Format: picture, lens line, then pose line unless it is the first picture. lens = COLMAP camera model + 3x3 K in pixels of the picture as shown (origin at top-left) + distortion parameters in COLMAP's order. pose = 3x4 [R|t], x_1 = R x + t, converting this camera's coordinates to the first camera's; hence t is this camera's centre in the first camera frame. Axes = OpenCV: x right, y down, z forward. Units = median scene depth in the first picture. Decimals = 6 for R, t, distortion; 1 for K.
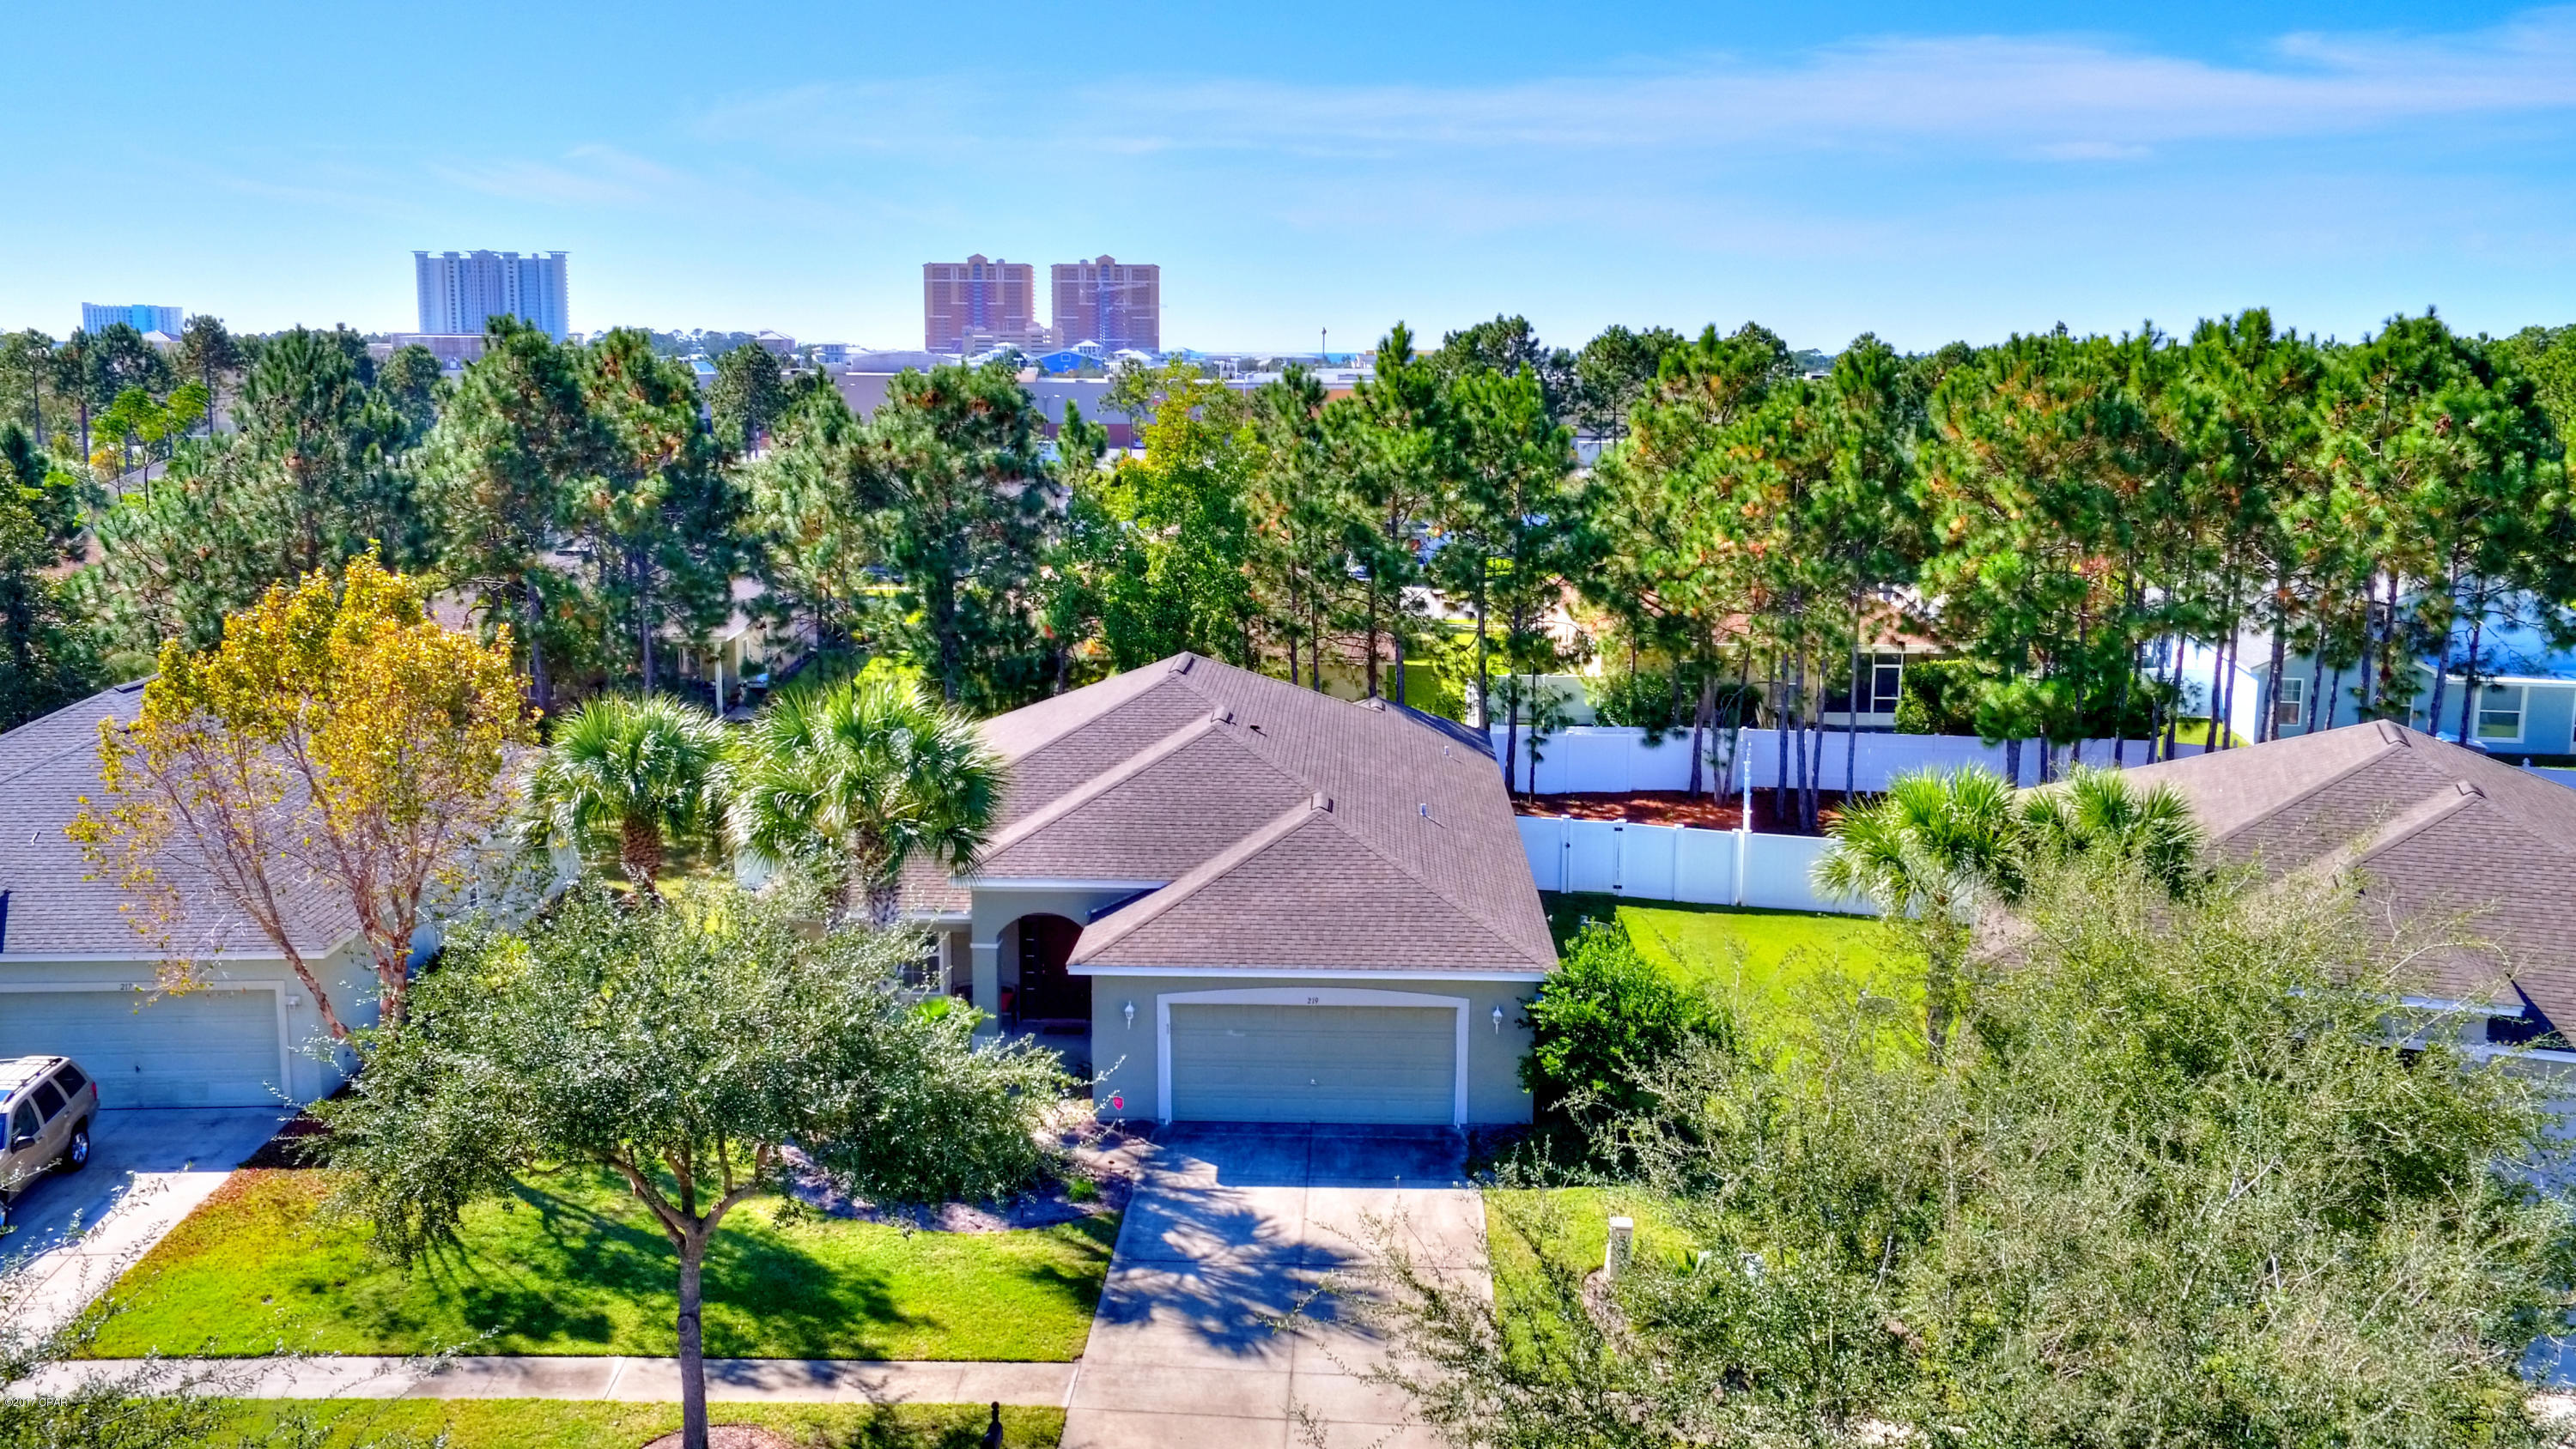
lens RADIAL K [[2286.6, 0, 1284.0], [0, 2286.6, 711.9], [0, 0, 1]] dist [0.019101, -0.018814]
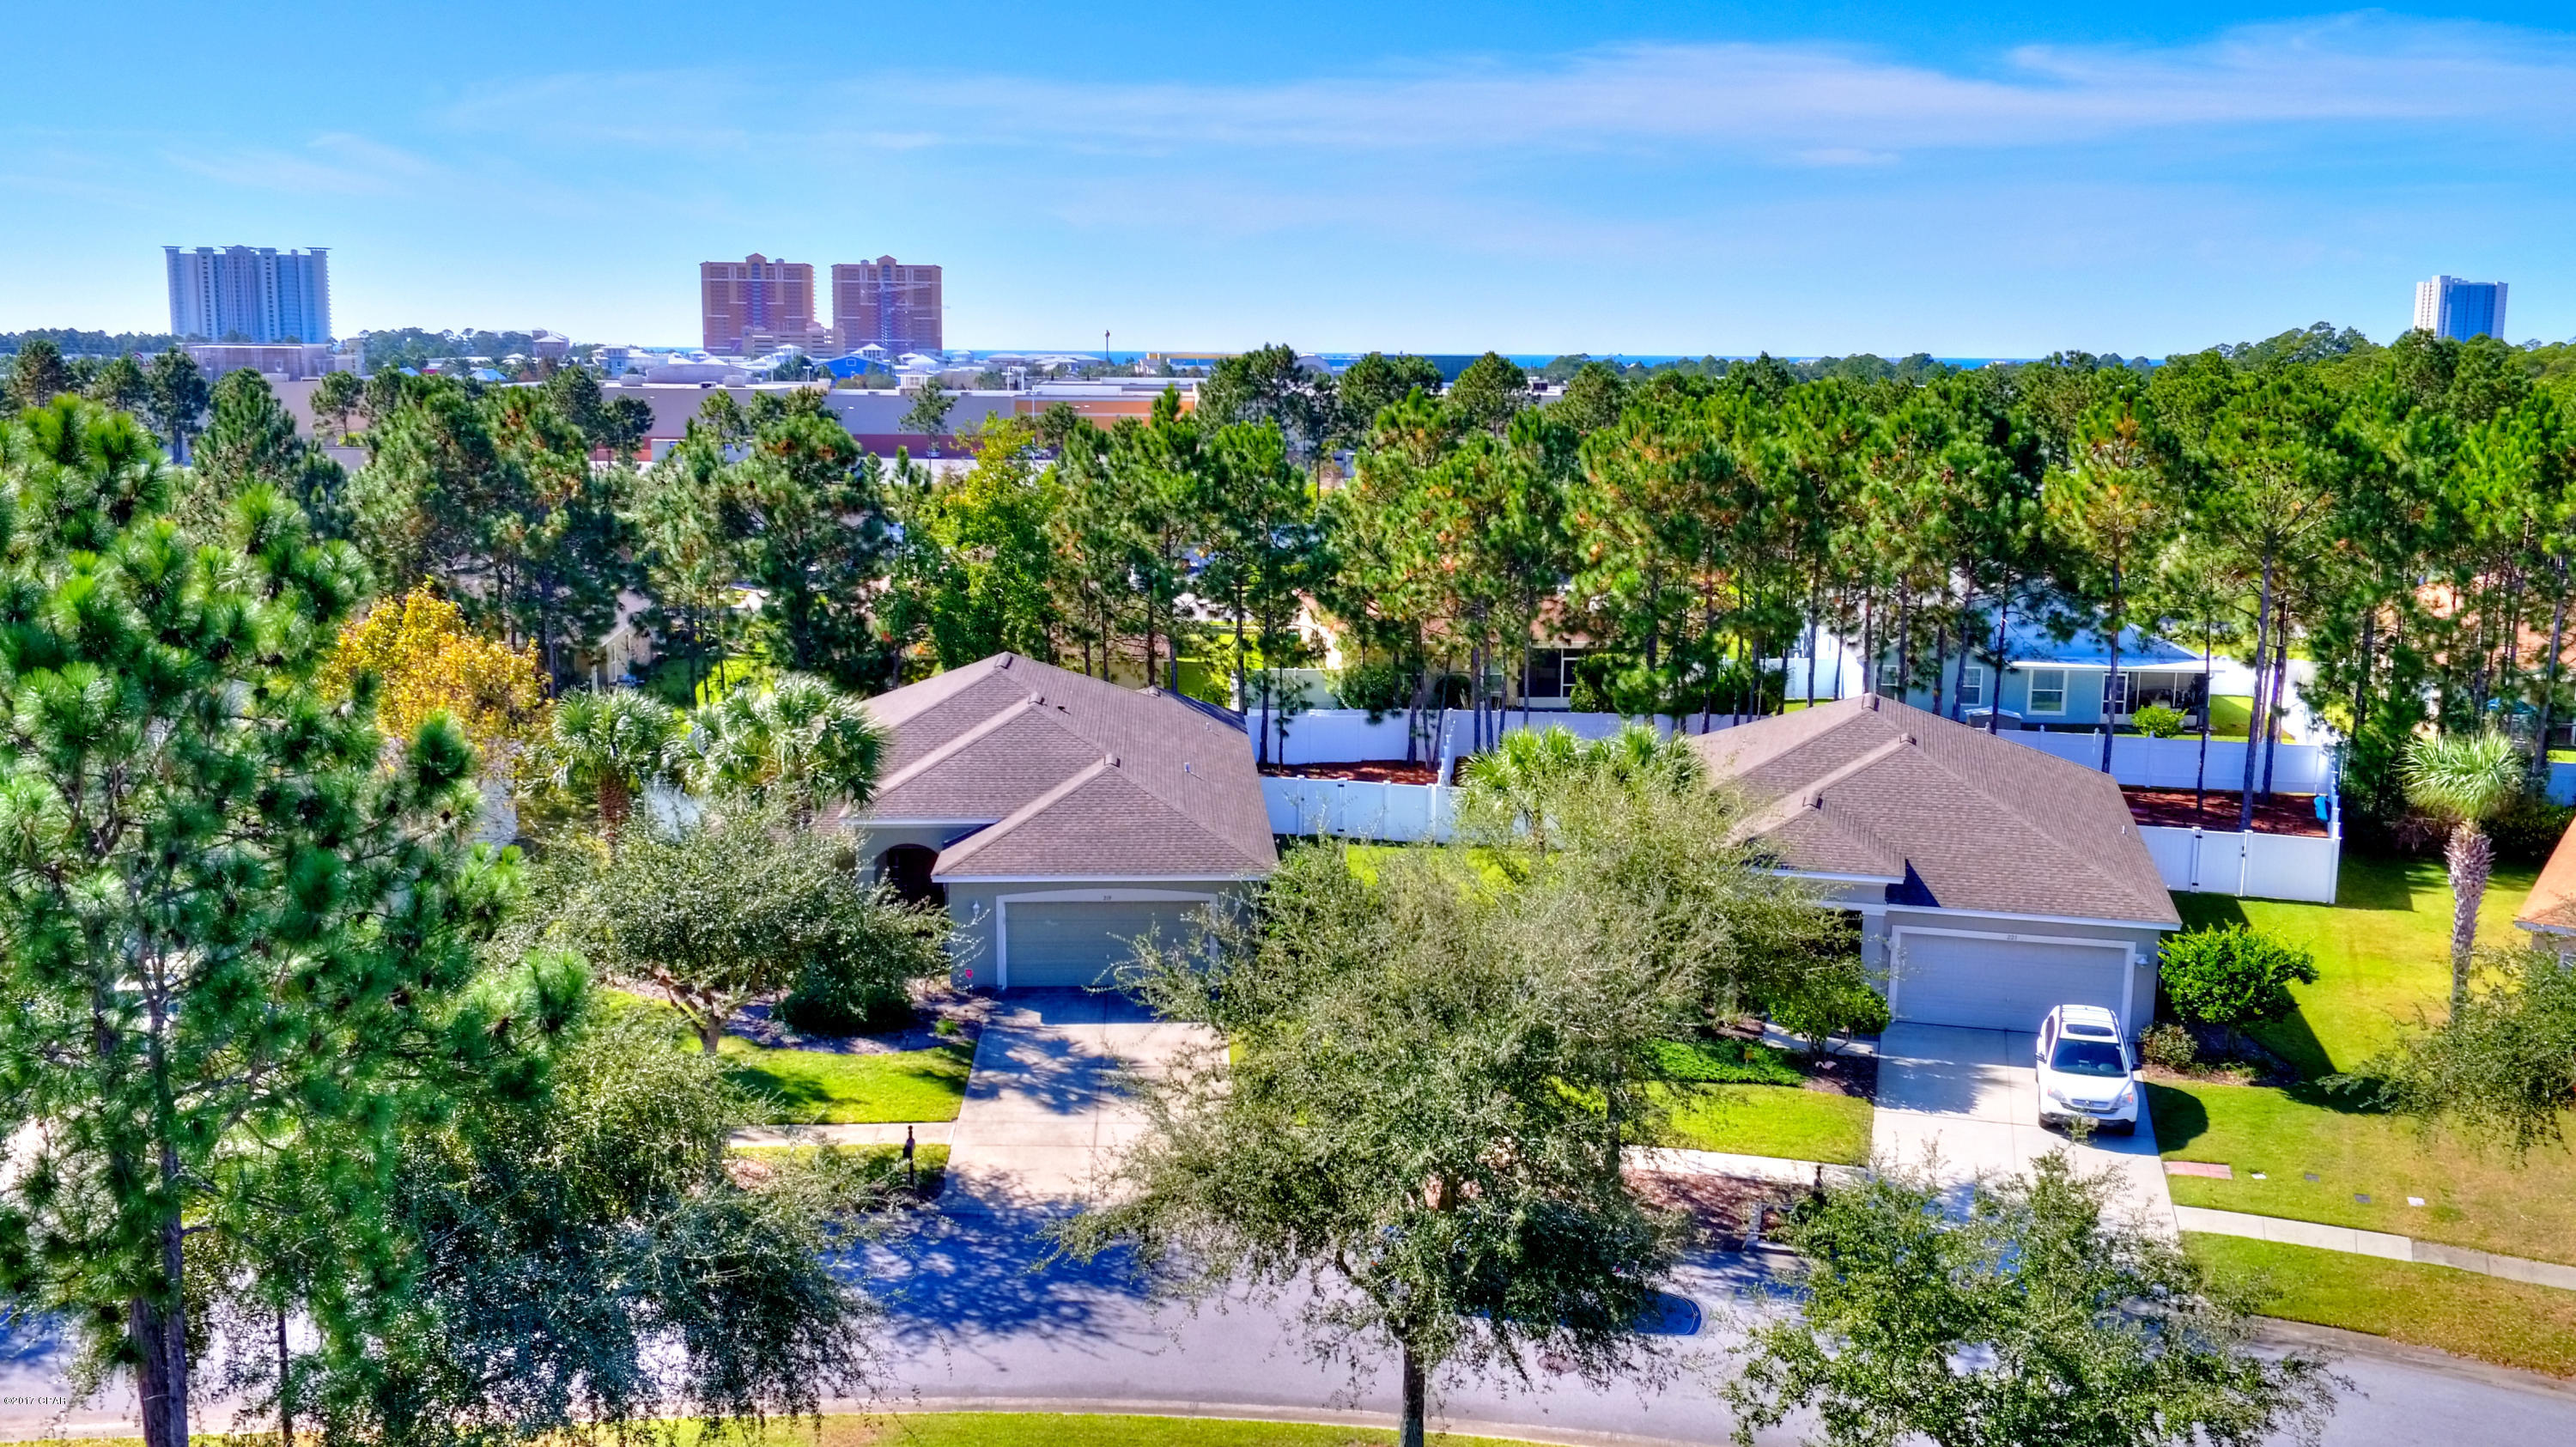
lens RADIAL K [[2287.0, 0, 1300.3], [0, 2287.0, 716.0], [0, 0, 1]] dist [0.019101, -0.018814]
pose [[0.994953, -0.012120, 0.099609, -0.005152], [0.011867, 0.999925, 0.003127, 0.007026], [-0.099639, -0.001930, 0.995022, -0.269207]]
